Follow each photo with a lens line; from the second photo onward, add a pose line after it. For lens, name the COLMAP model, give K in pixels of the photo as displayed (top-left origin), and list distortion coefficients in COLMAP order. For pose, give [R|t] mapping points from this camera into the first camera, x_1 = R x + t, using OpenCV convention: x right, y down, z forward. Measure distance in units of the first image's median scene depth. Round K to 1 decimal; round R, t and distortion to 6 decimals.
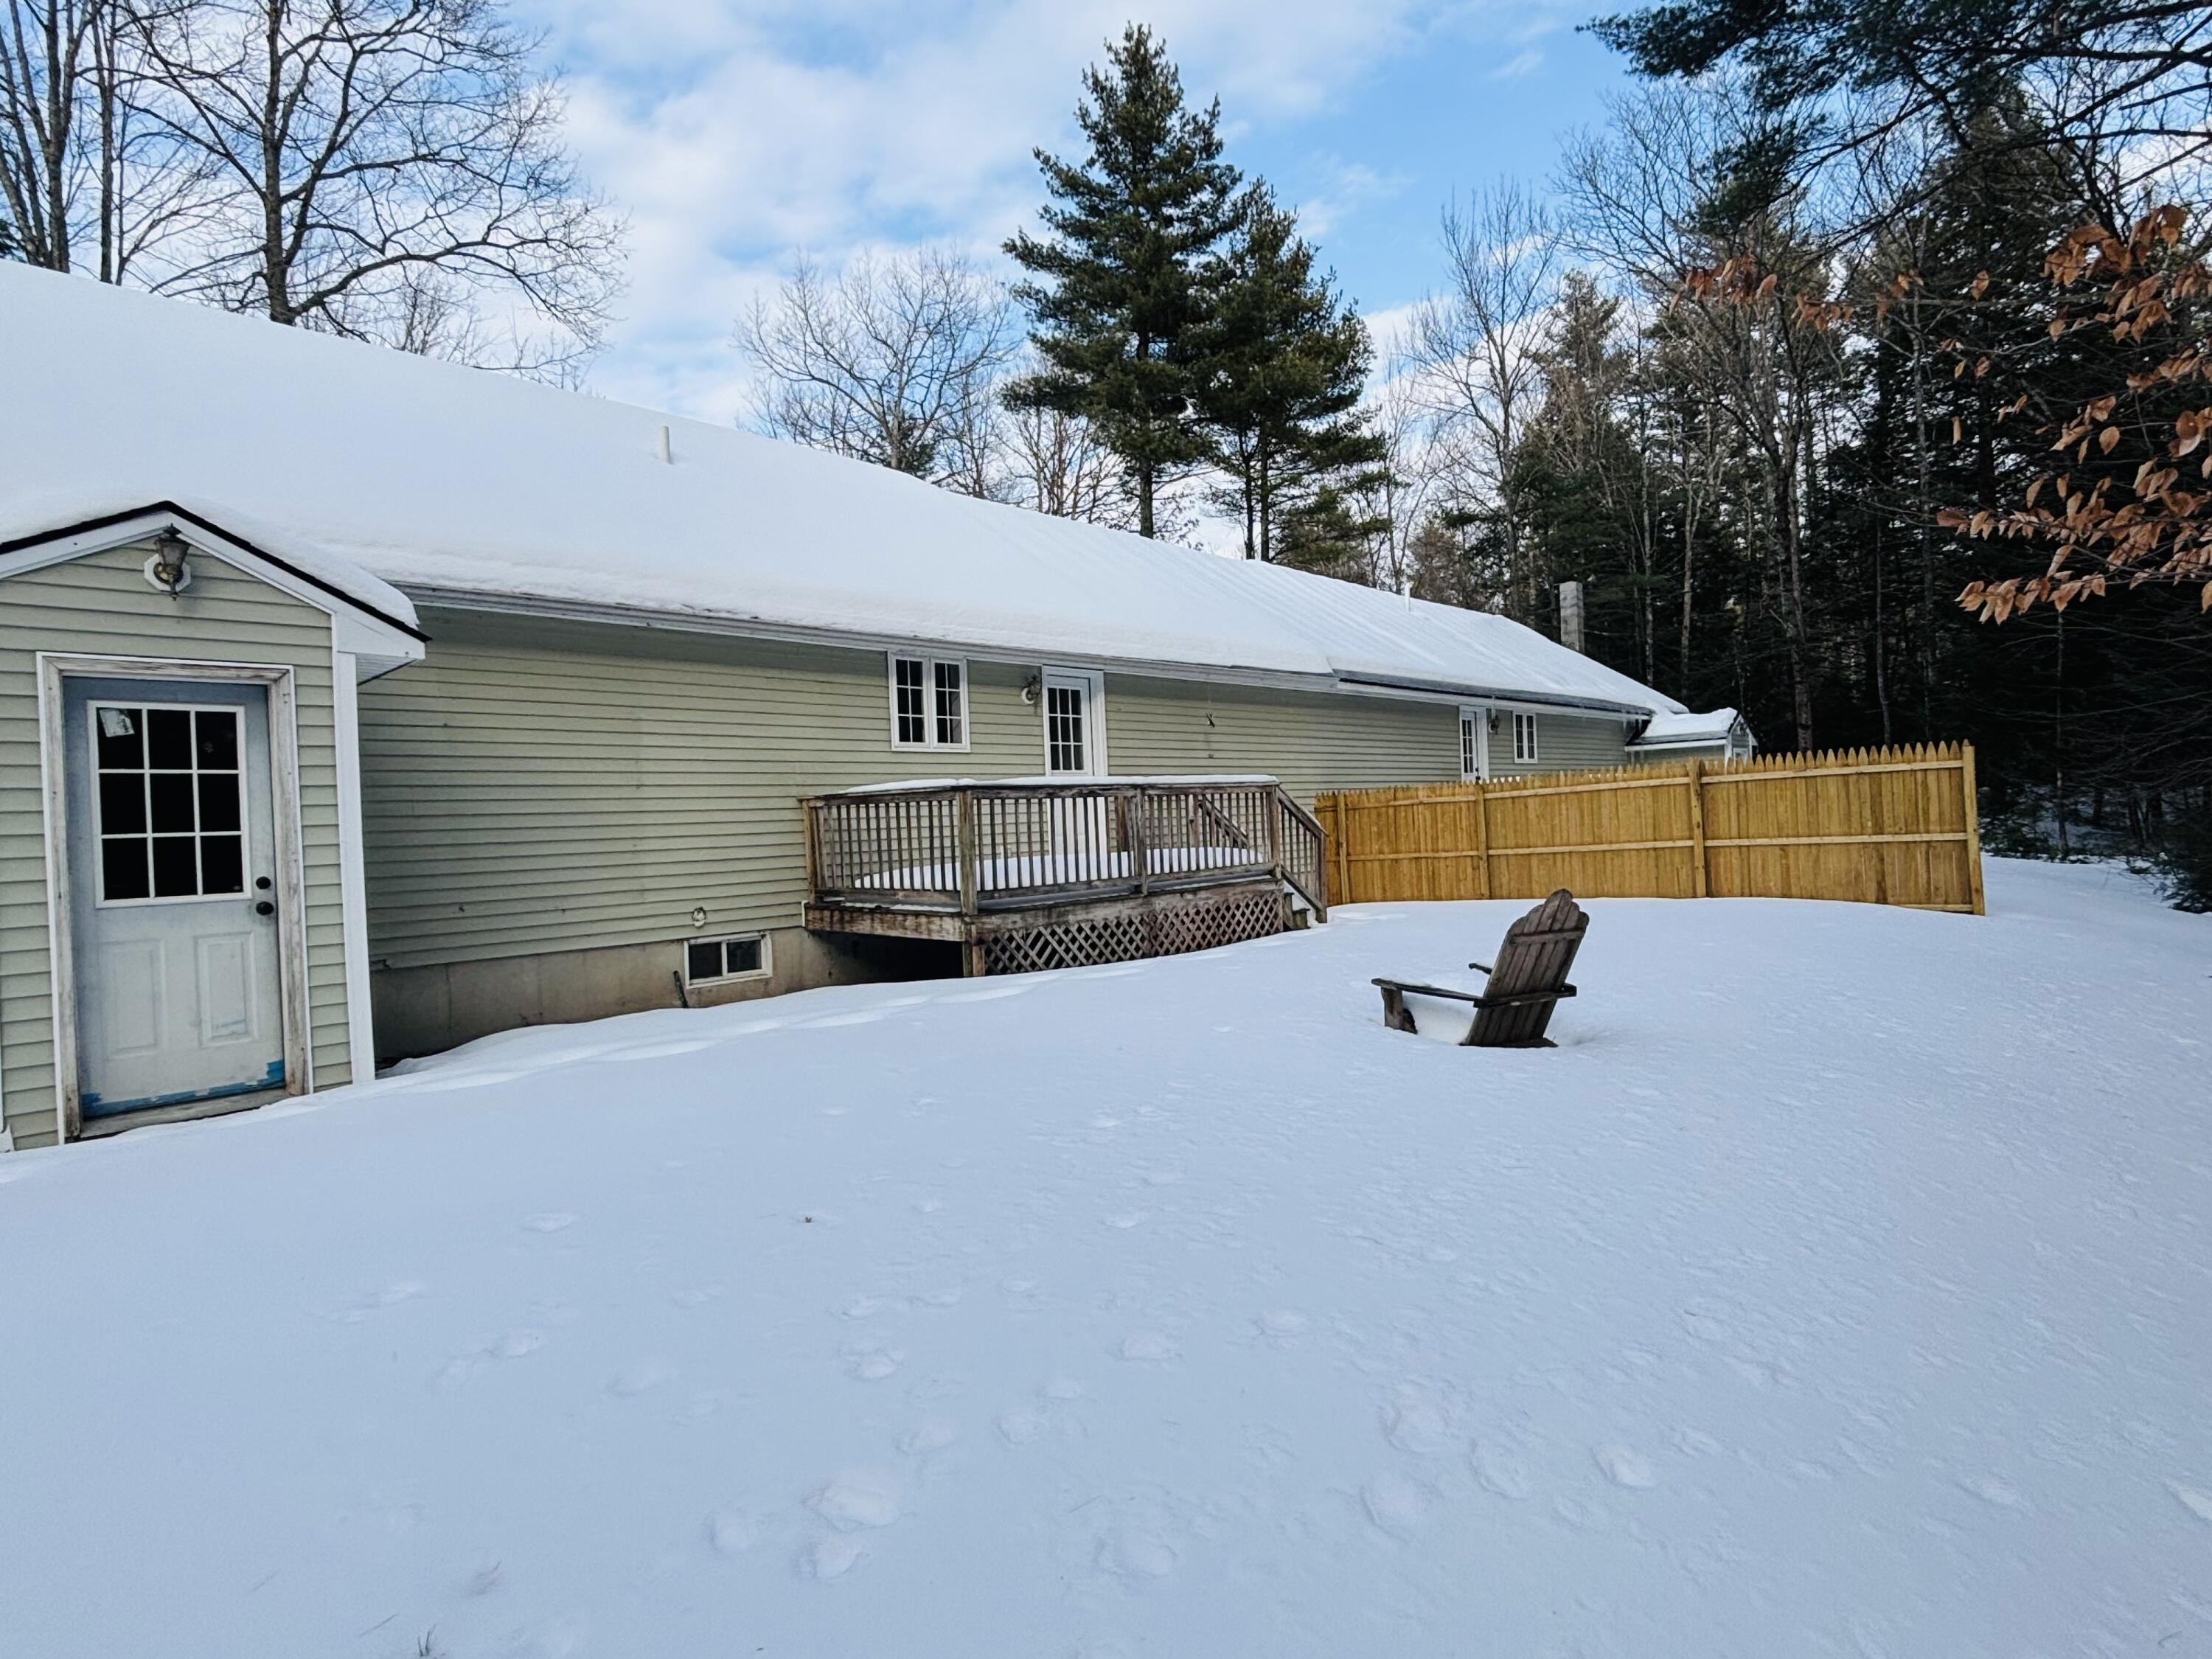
lens RADIAL K [[1193.3, 0, 1096.3], [0, 1193.3, 823.1], [0, 0, 1]] dist [0.019529, -0.020156]
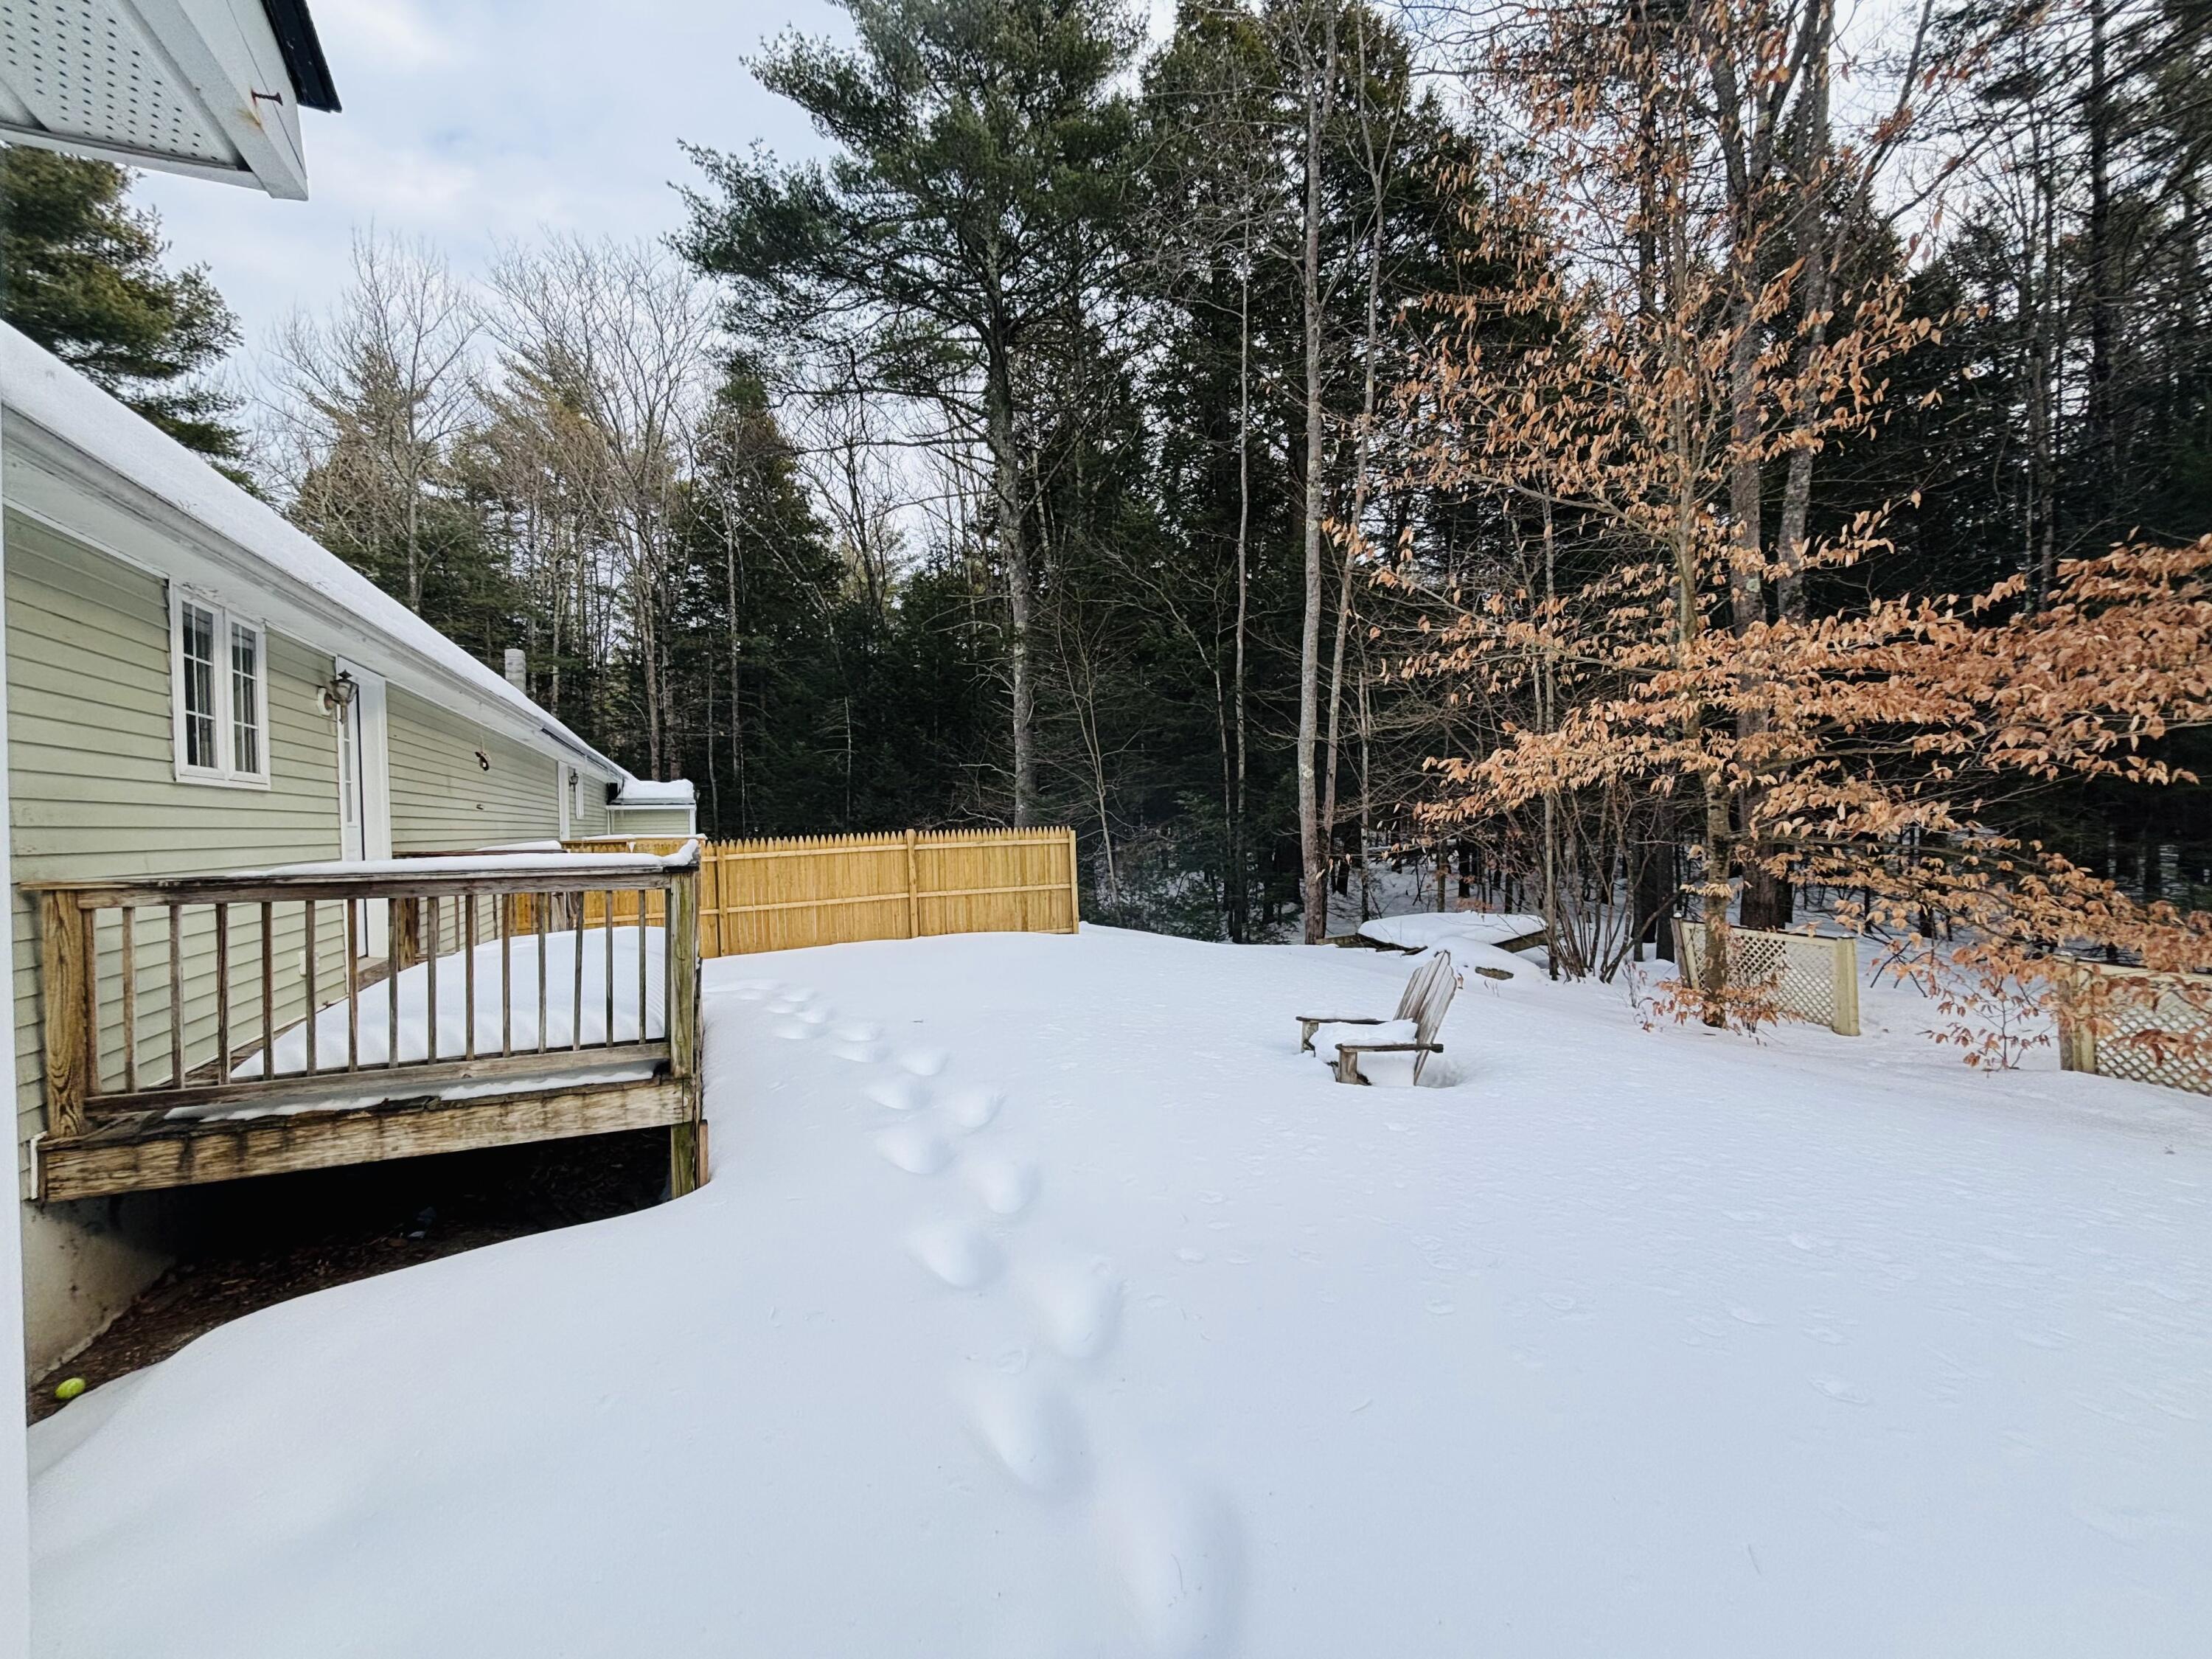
lens RADIAL K [[895.6, 0, 1099.1], [0, 895.6, 833.4], [0, 0, 1]] dist [-0.003779, 0.000778]
pose [[0.377743, 0.022187, 0.925645, -0.353156], [0.003924, 0.999666, -0.025562, -0.026923], [-0.925902, 0.013288, 0.377529, 0.485646]]
